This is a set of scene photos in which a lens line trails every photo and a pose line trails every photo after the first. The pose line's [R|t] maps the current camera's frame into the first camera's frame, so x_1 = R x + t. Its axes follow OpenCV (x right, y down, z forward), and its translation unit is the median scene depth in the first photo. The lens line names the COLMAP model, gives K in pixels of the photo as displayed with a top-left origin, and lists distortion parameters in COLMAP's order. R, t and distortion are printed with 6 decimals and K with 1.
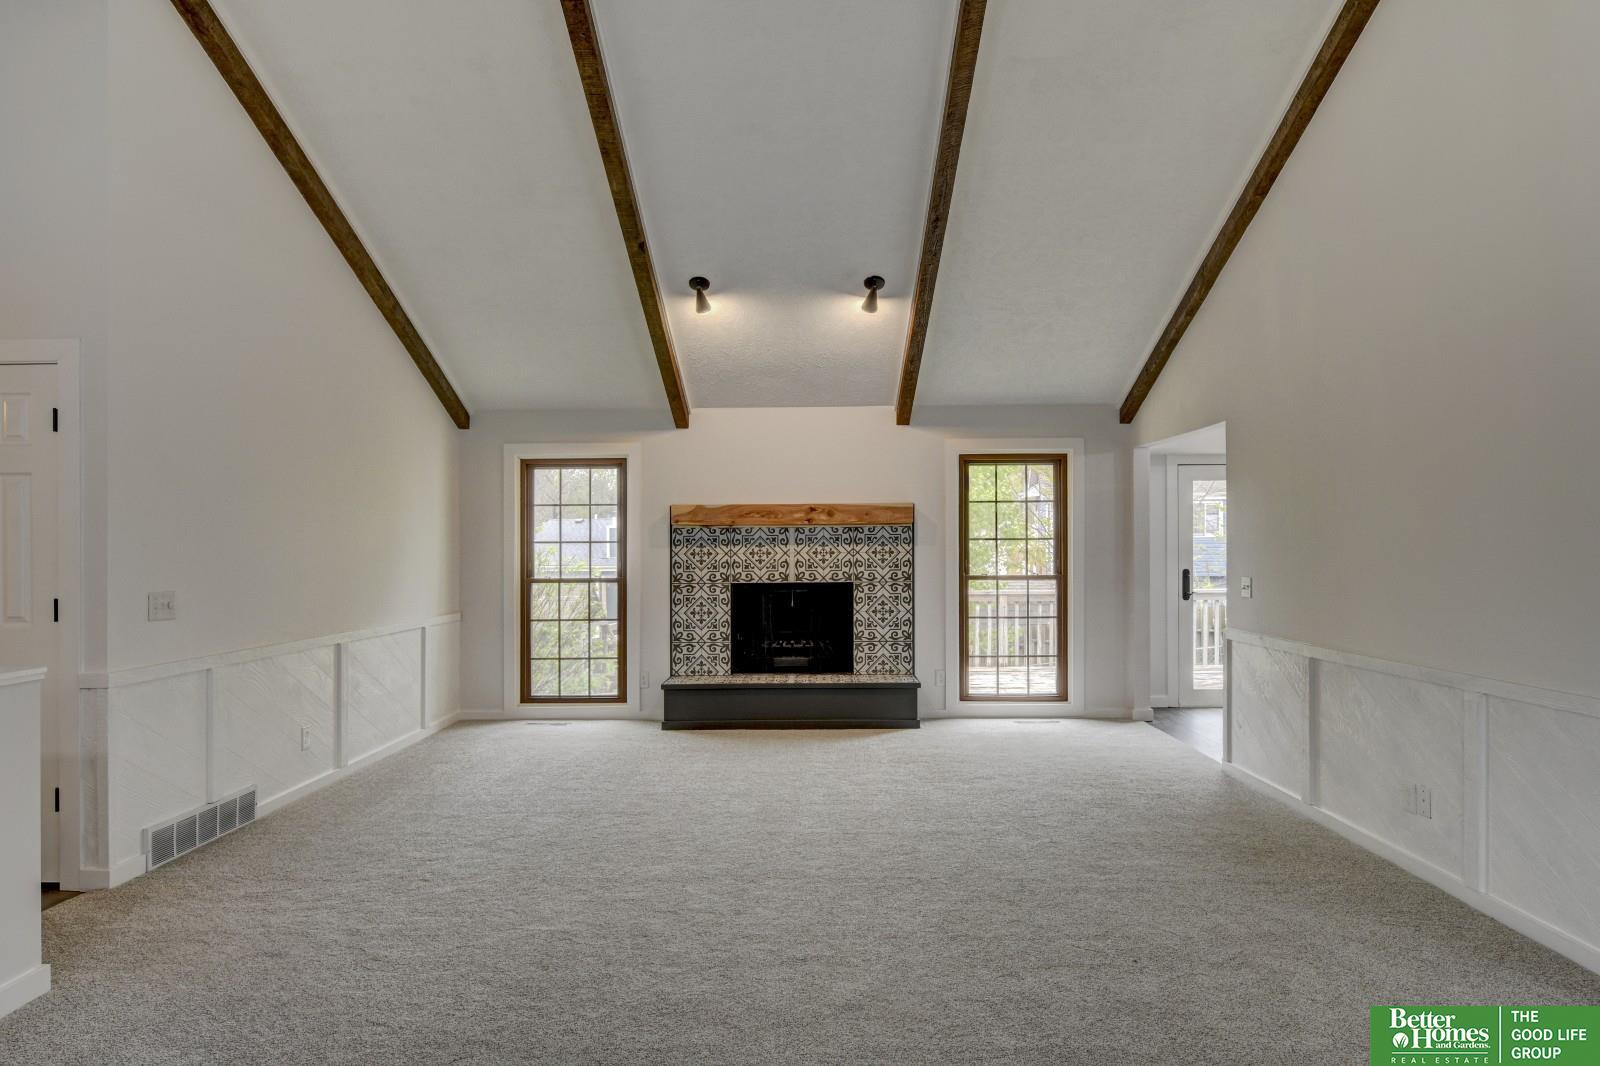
lens RADIAL K [[995.1, 0, 805.2], [0, 995.1, 540.8], [0, 0, 1]] dist [-0.000876, -0.006504]
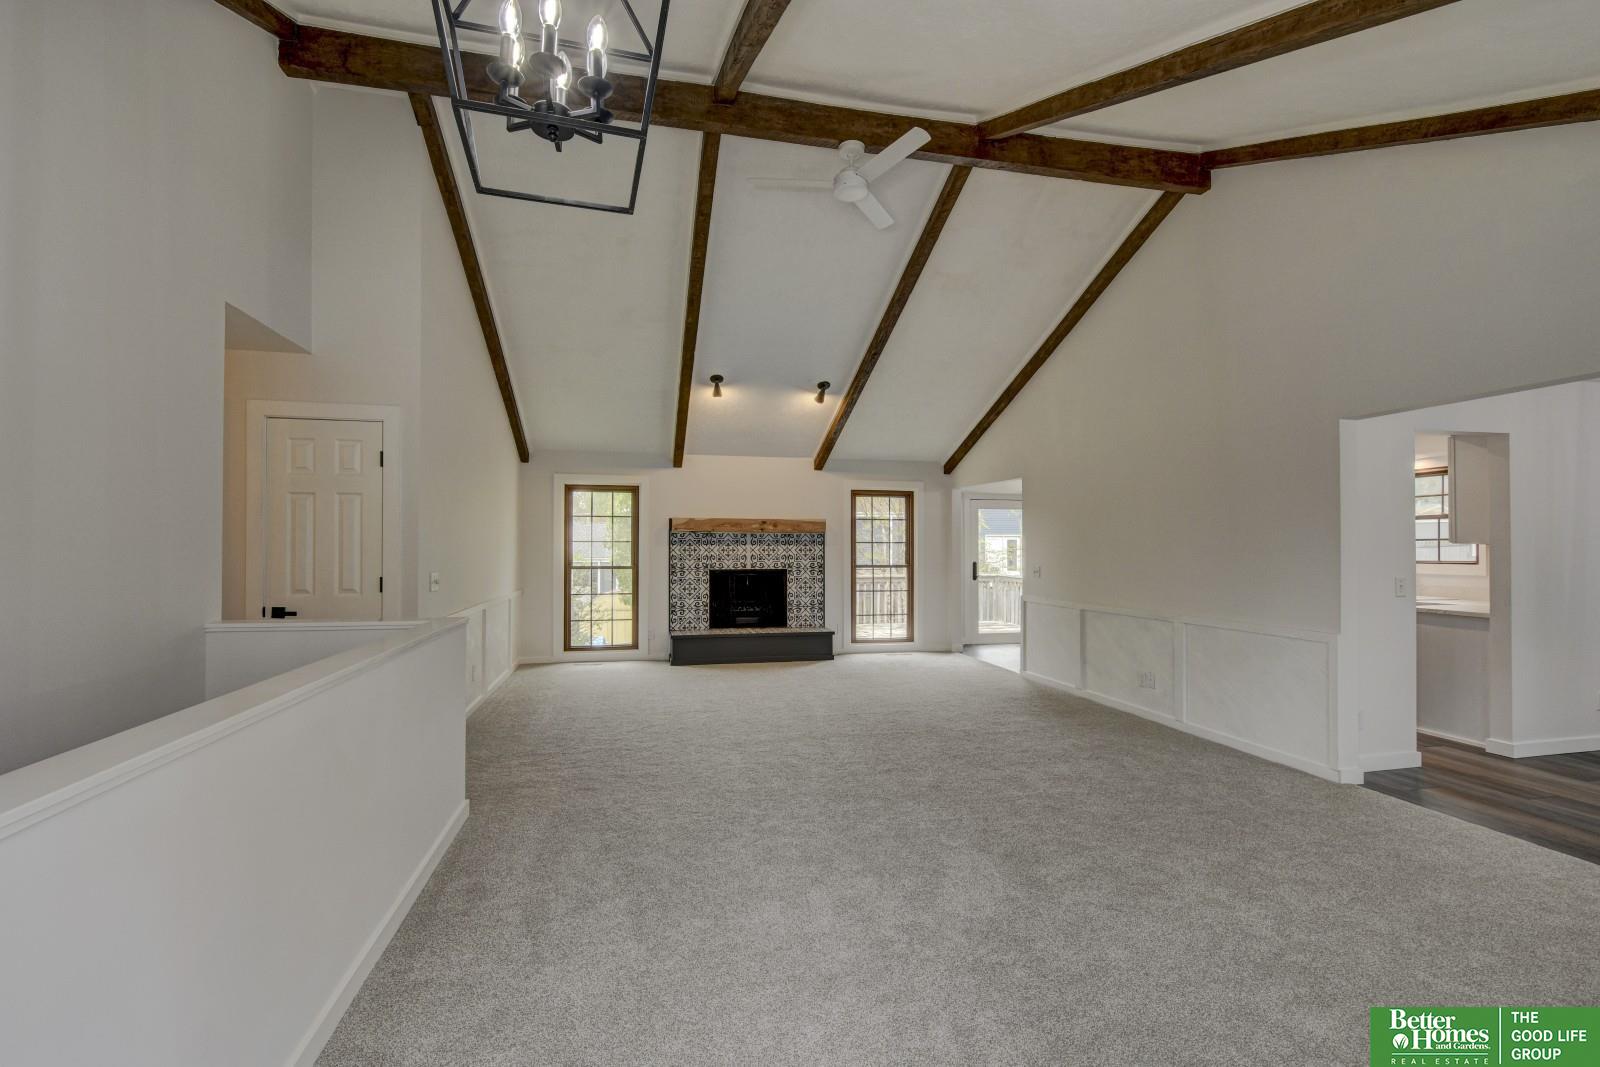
lens RADIAL K [[721.1, 0, 798.6], [0, 721.1, 531.1], [0, 0, 1]] dist [-0.003733, -0.002039]
pose [[0.971087, 0.013979, 0.238318, -0.207002], [-0.010476, 0.999818, -0.015961, -0.000483], [-0.238498, 0.013002, 0.971056, -0.113091]]
